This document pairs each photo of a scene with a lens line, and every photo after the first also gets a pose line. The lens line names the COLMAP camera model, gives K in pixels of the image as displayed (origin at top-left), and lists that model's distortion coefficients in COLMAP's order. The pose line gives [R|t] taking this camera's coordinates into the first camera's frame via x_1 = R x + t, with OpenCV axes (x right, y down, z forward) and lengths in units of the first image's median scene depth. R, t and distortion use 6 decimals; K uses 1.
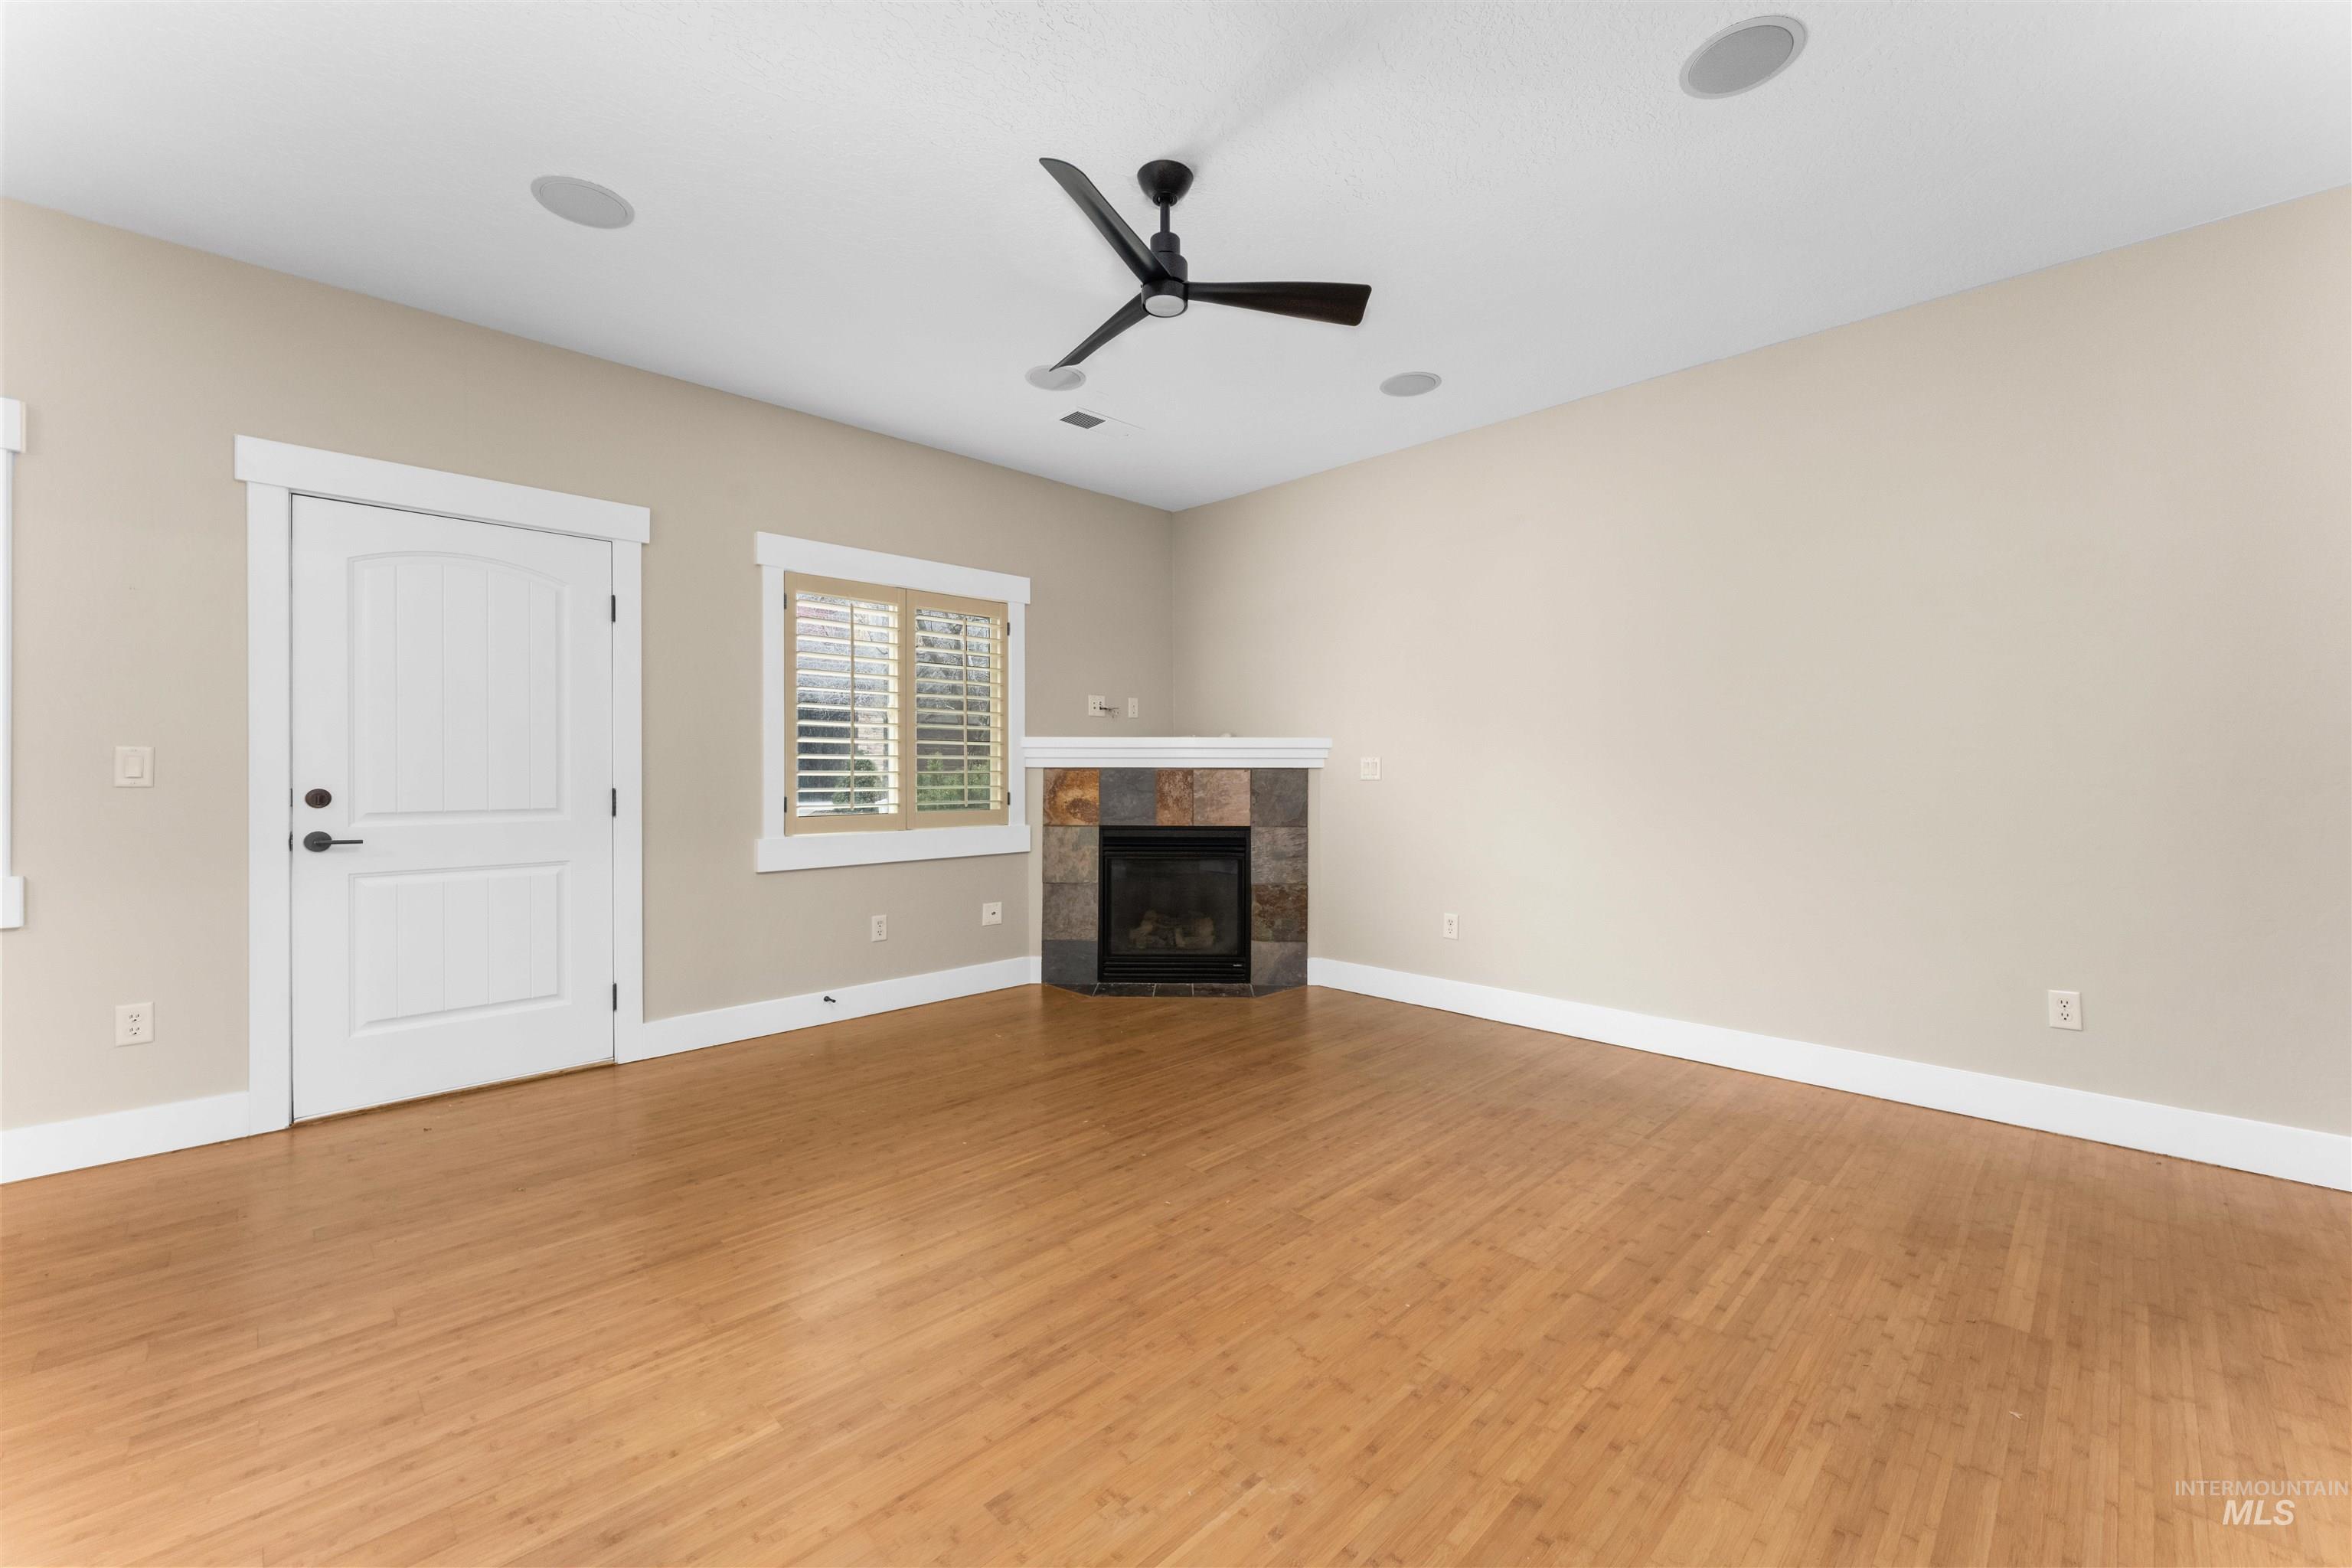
lens RADIAL K [[934.3, 0, 1175.9], [0, 934.3, 774.1], [0, 0, 1]] dist [-0.000192, -0.000547]
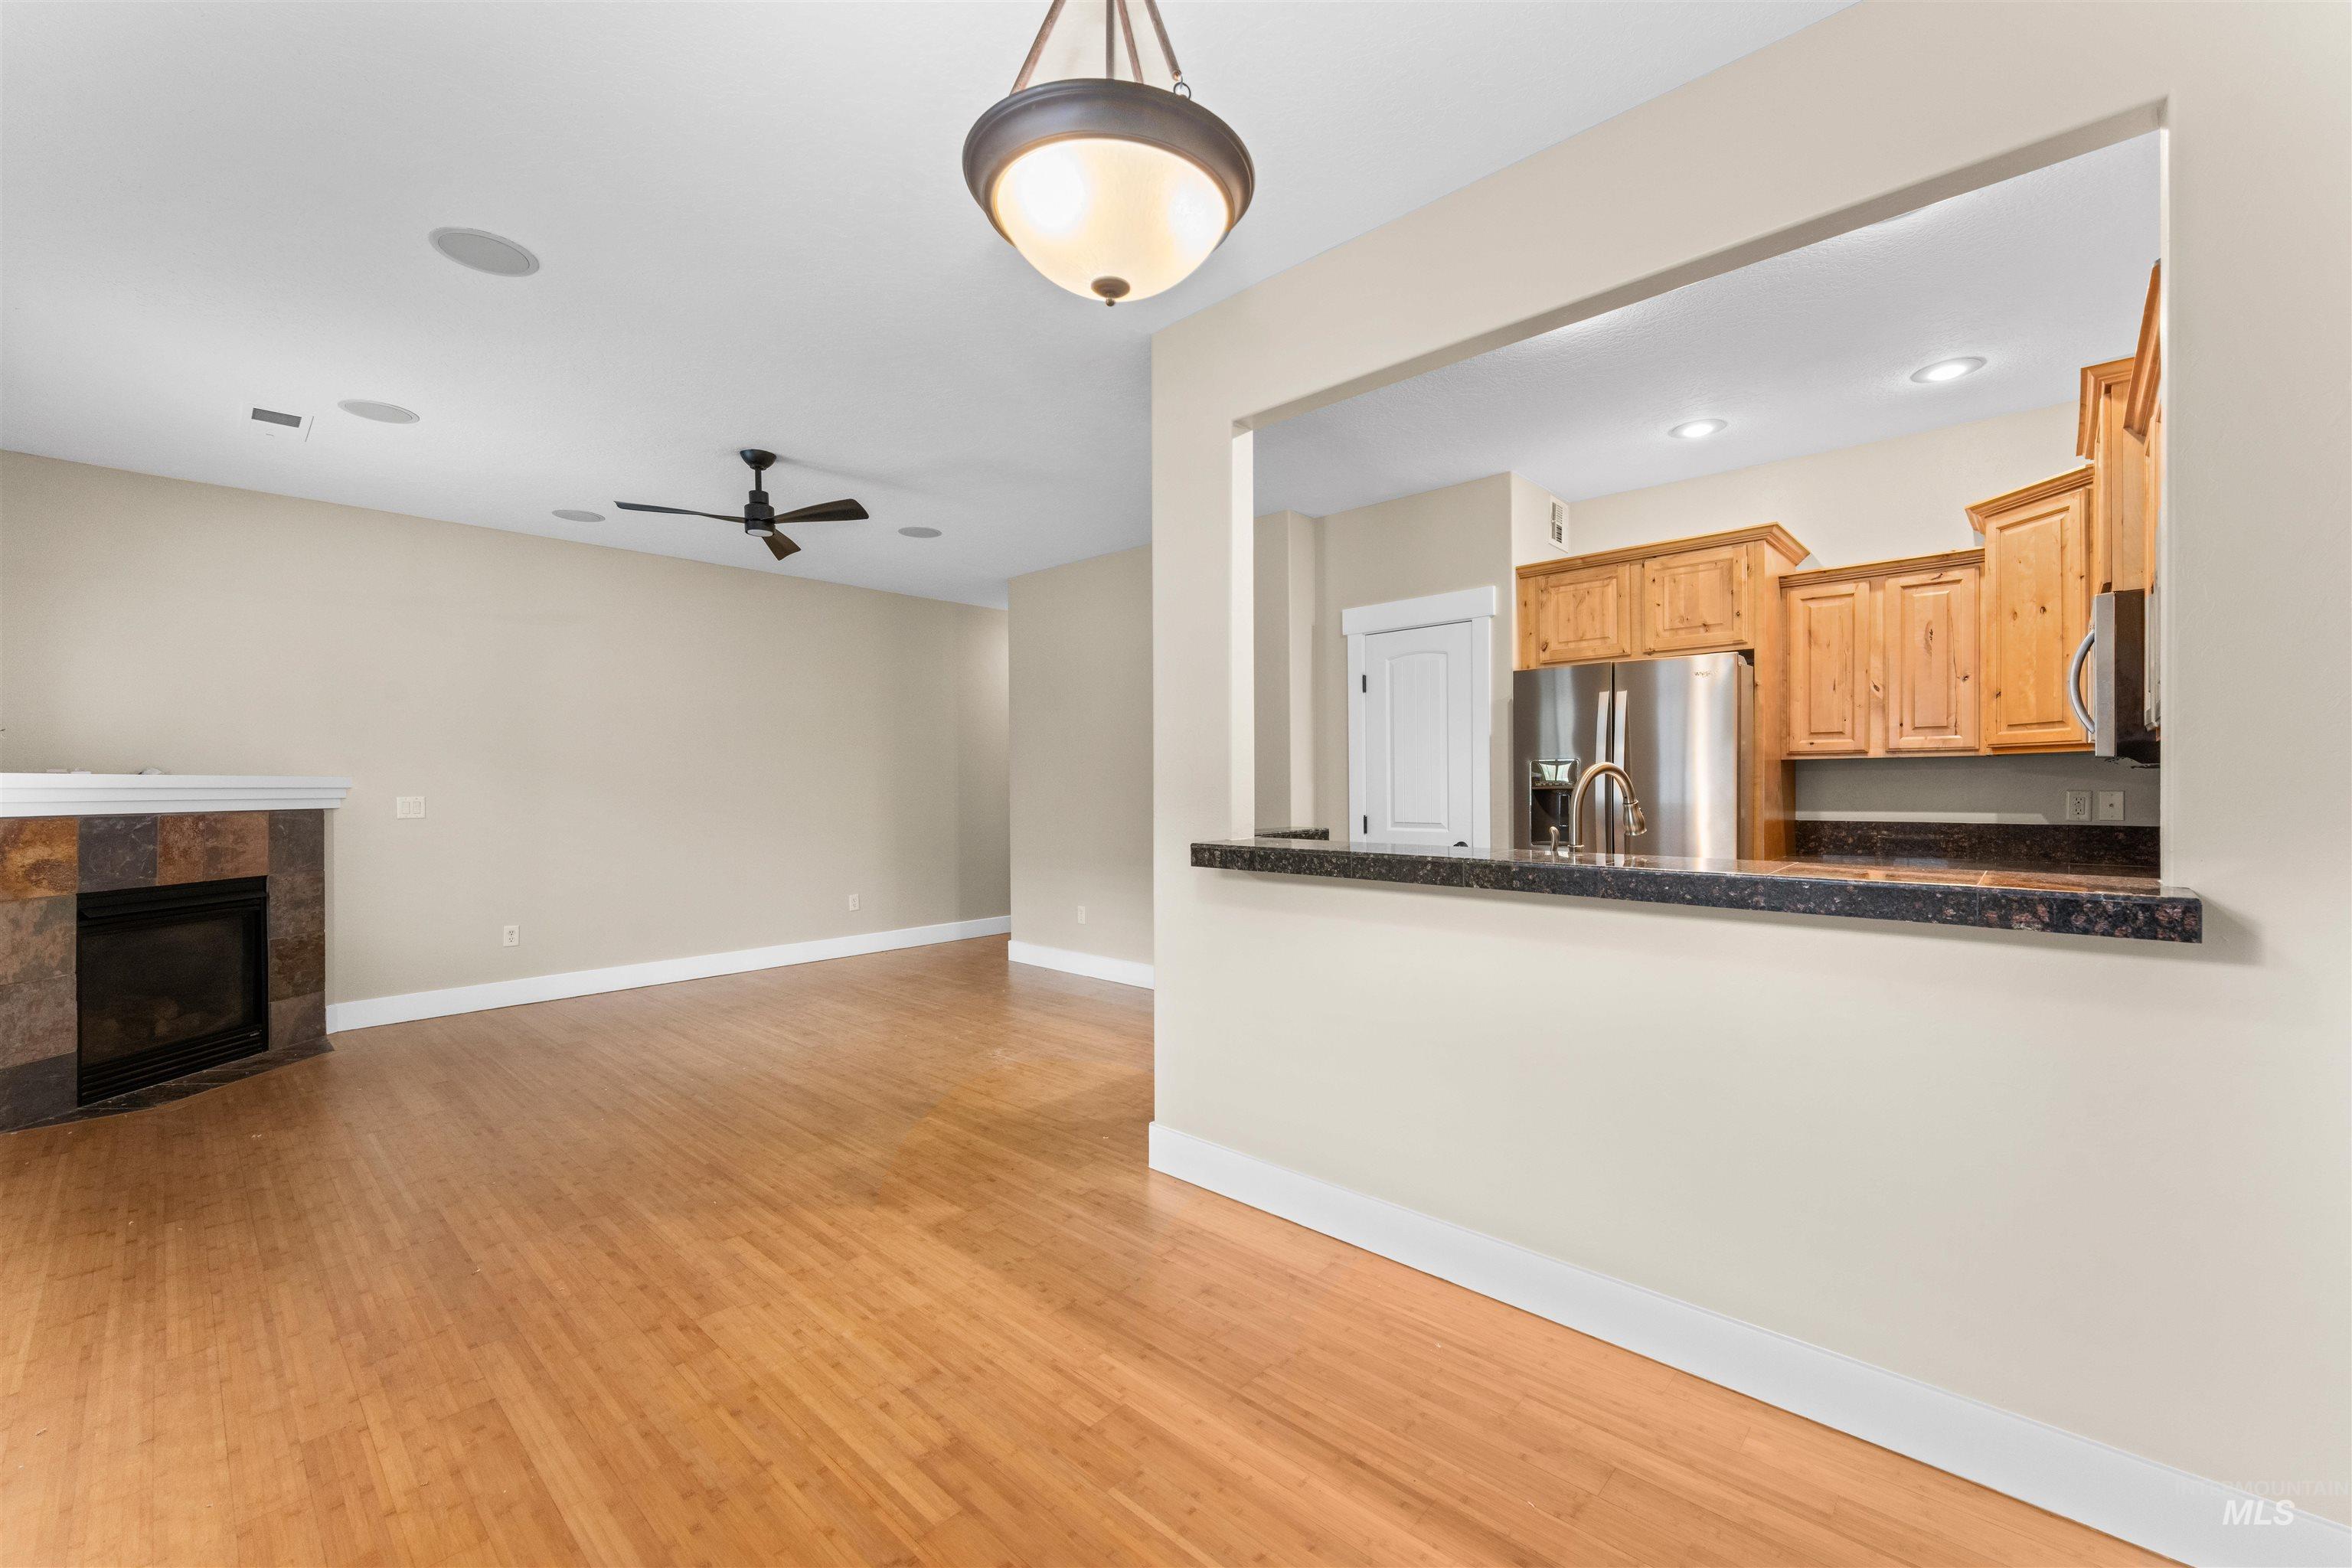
lens RADIAL K [[952.7, 0, 1180.2], [0, 952.7, 788.0], [0, 0, 1]] dist [-0.000005, -0.000074]
pose [[-0.044468, -0.003965, 0.999003, -0.874442], [0.008474, 0.999955, 0.004346, -0.024600], [-0.998975, 0.008659, -0.044432, 0.164278]]
